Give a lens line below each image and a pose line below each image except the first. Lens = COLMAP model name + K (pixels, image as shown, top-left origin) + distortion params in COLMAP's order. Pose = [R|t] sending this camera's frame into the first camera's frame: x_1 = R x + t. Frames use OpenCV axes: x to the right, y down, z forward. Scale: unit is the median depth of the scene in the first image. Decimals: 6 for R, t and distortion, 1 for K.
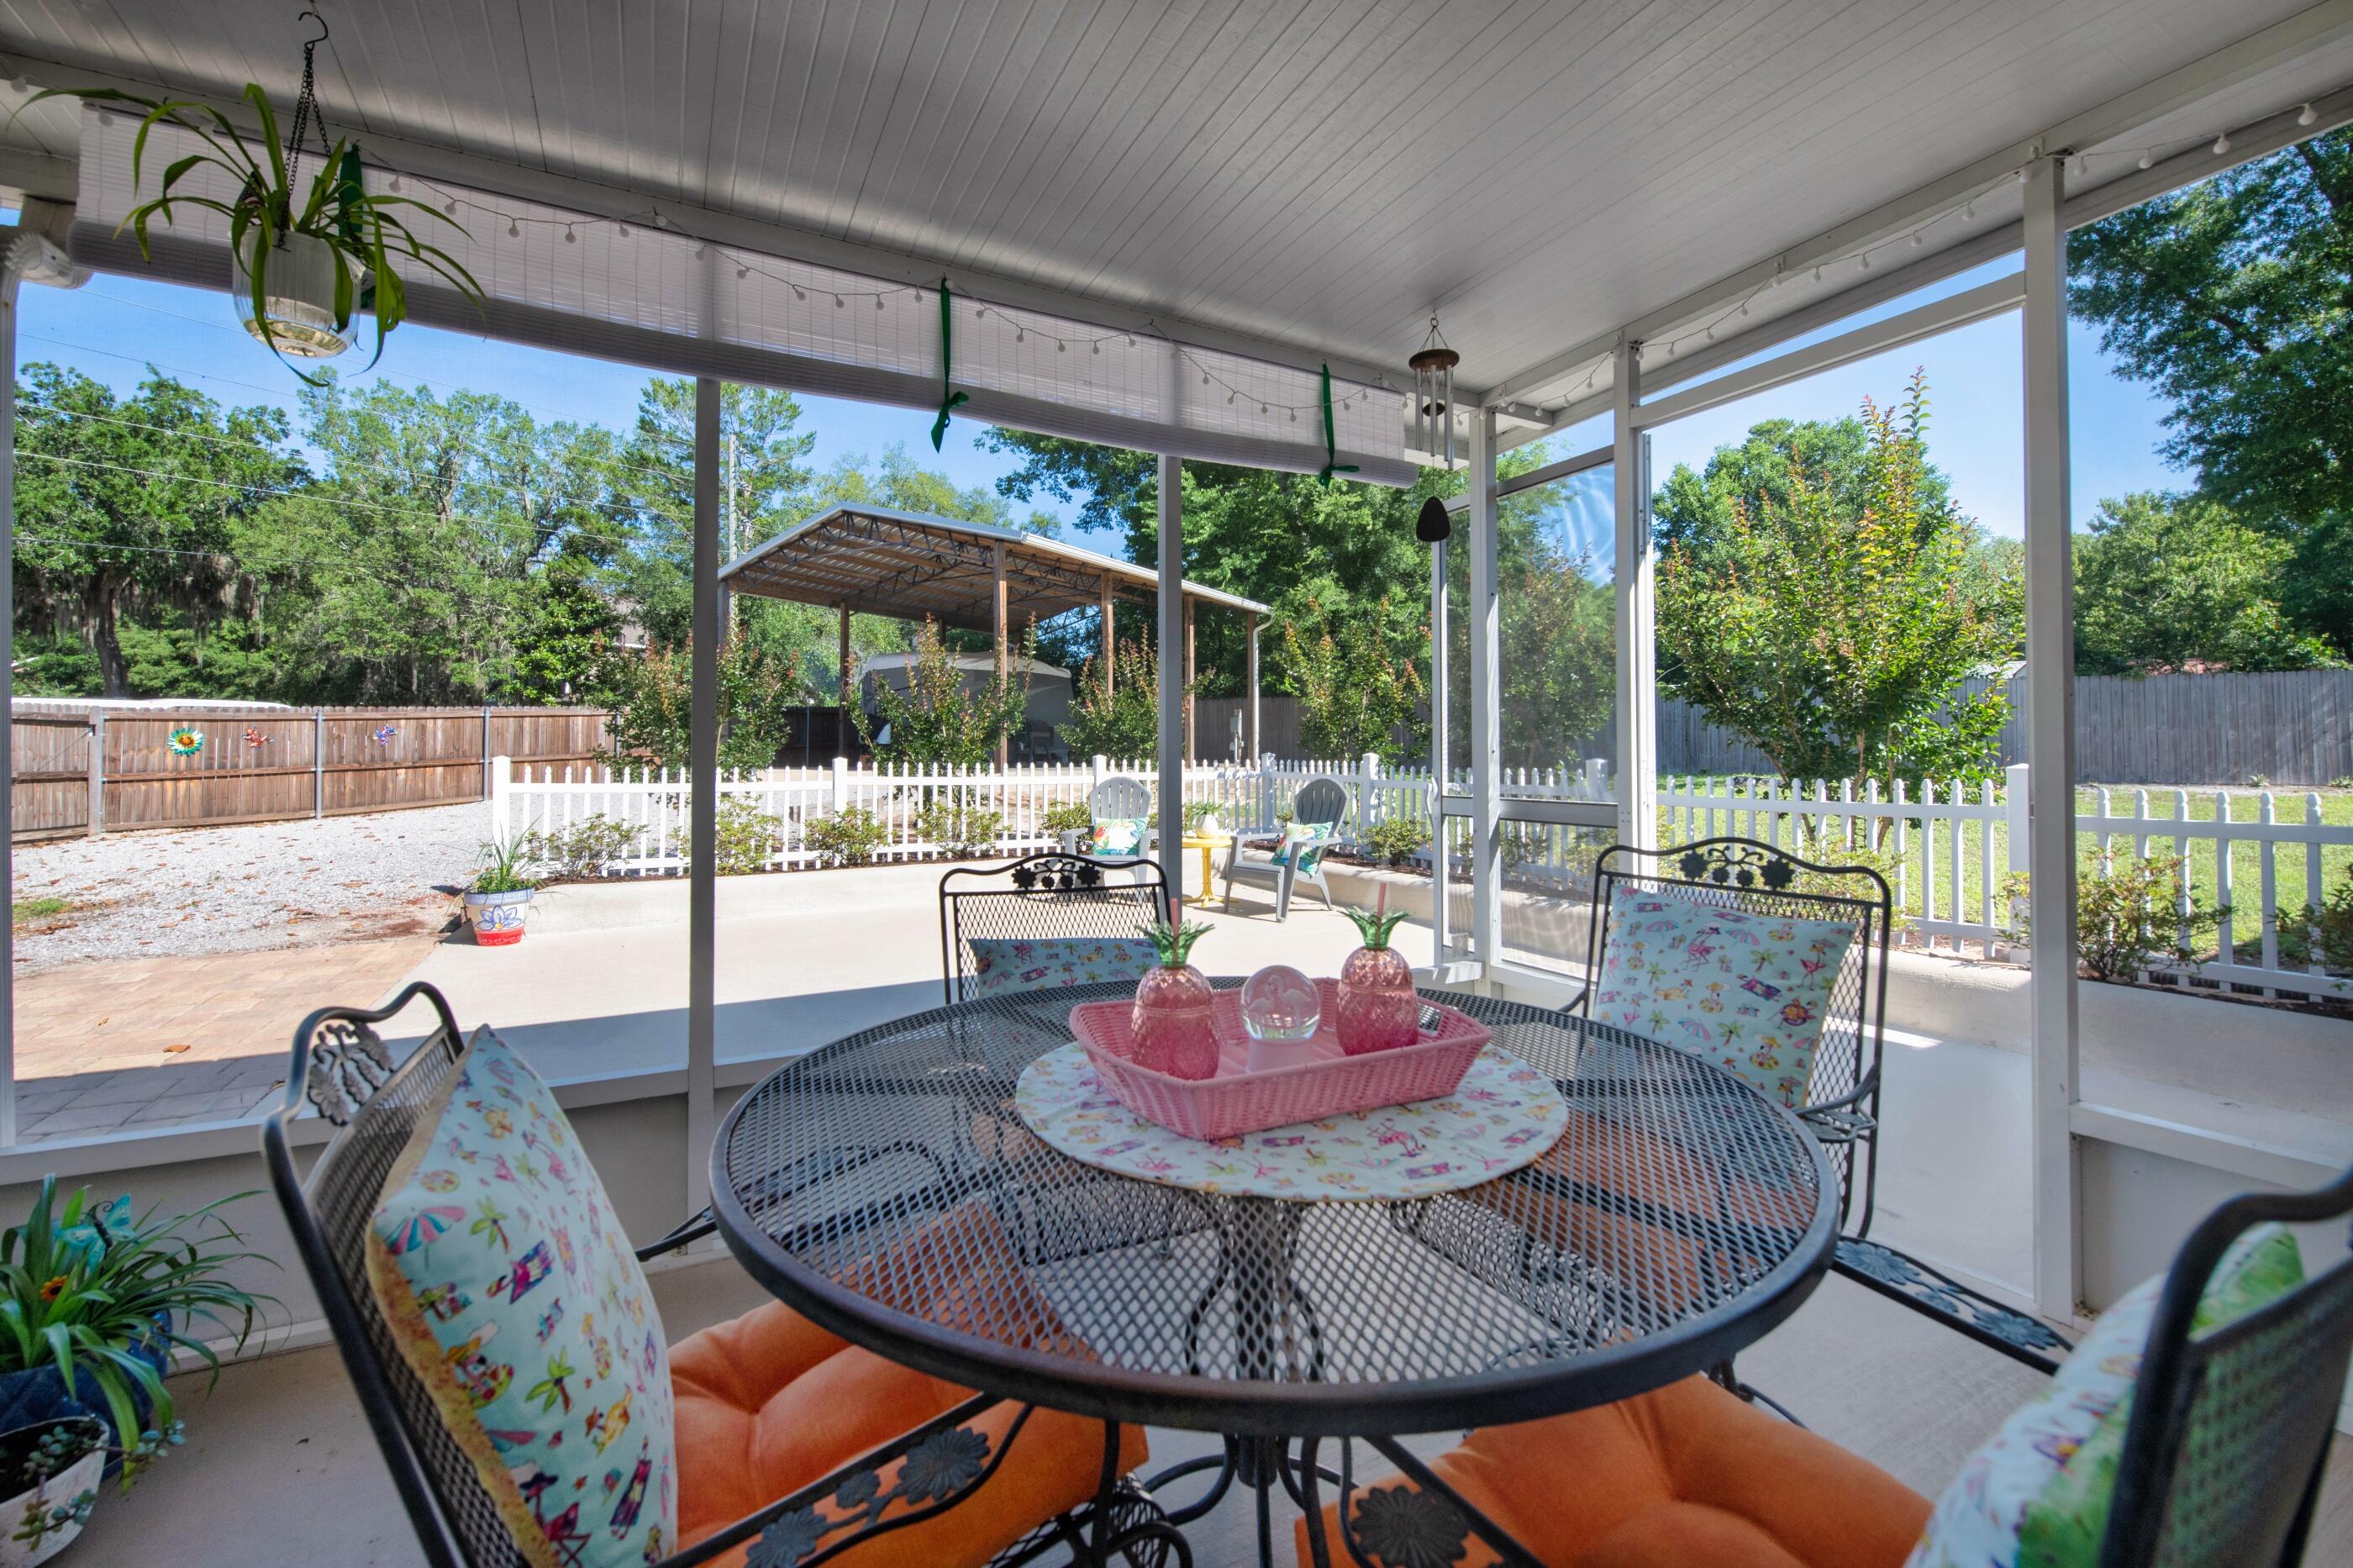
lens RADIAL K [[949.5, 0, 1160.3], [0, 949.5, 764.2], [0, 0, 1]] dist [-0.017852, -0.001539]
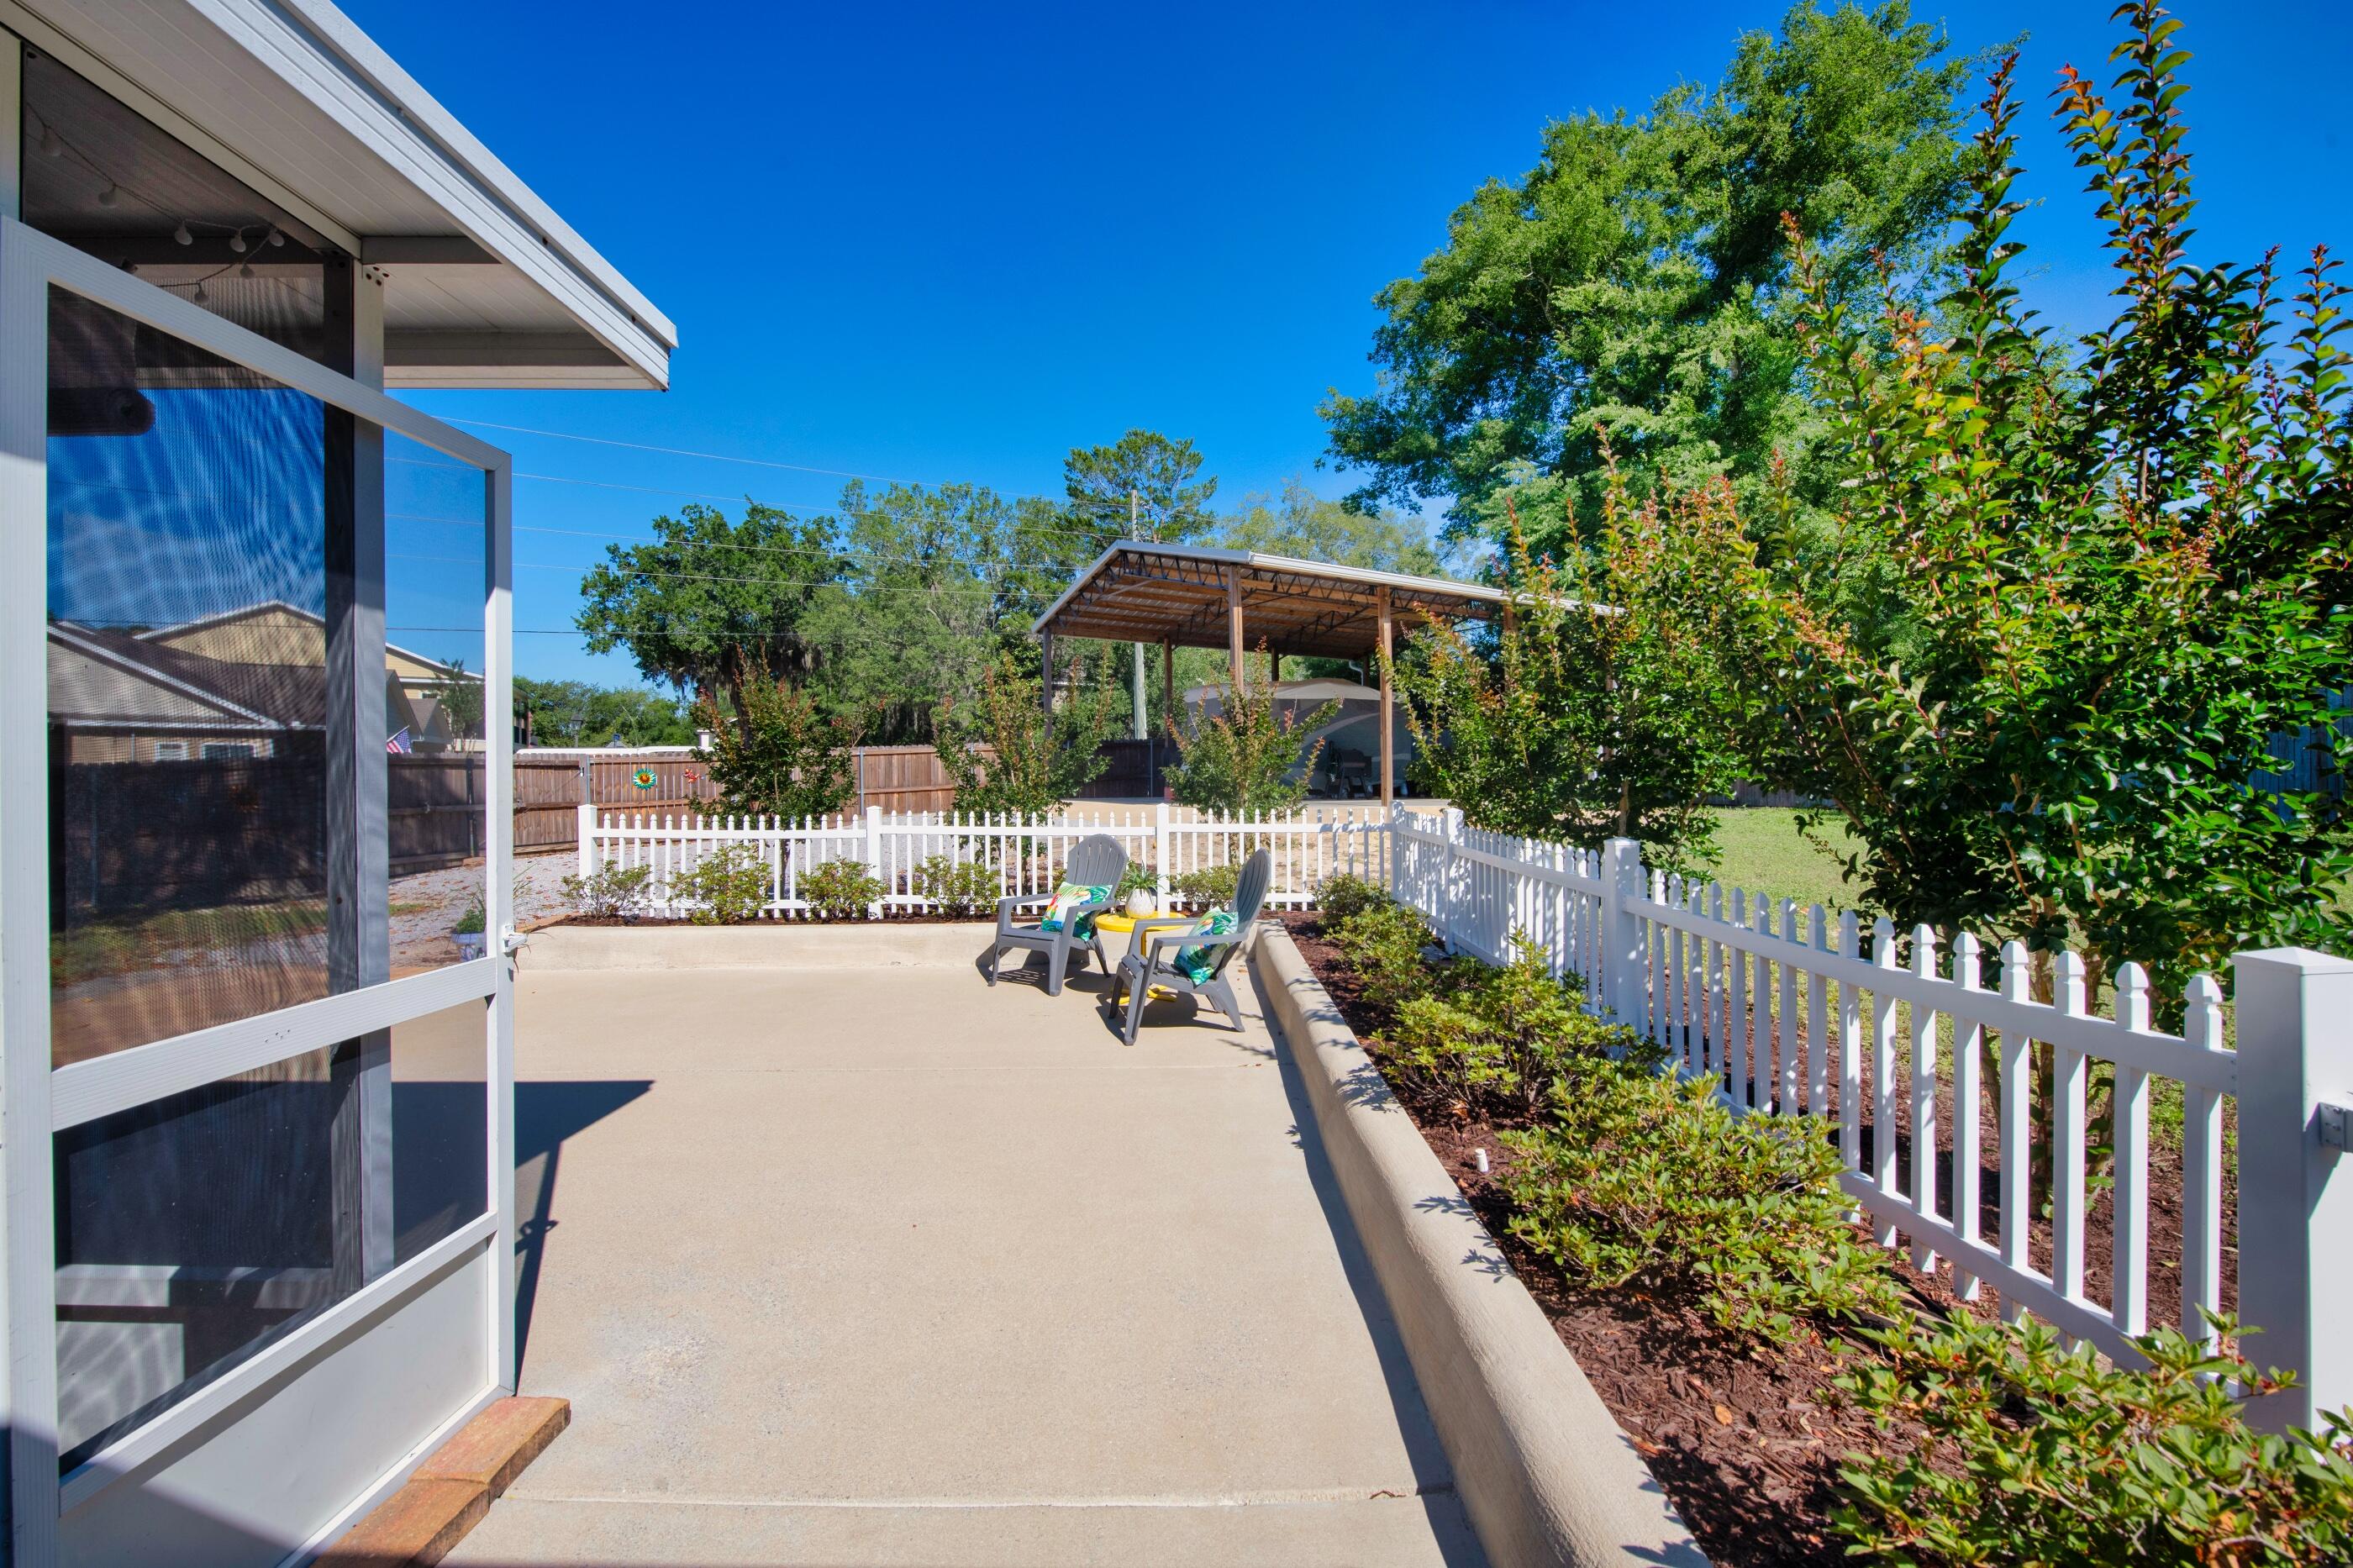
lens RADIAL K [[949.5, 0, 1162.0], [0, 949.5, 768.9], [0, 0, 1]] dist [-0.017852, -0.001539]
pose [[0.887824, -0.005730, -0.460147, 0.414422], [-0.004160, 0.999782, -0.020477, -0.028855], [0.460164, 0.020095, 0.887606, 0.282248]]
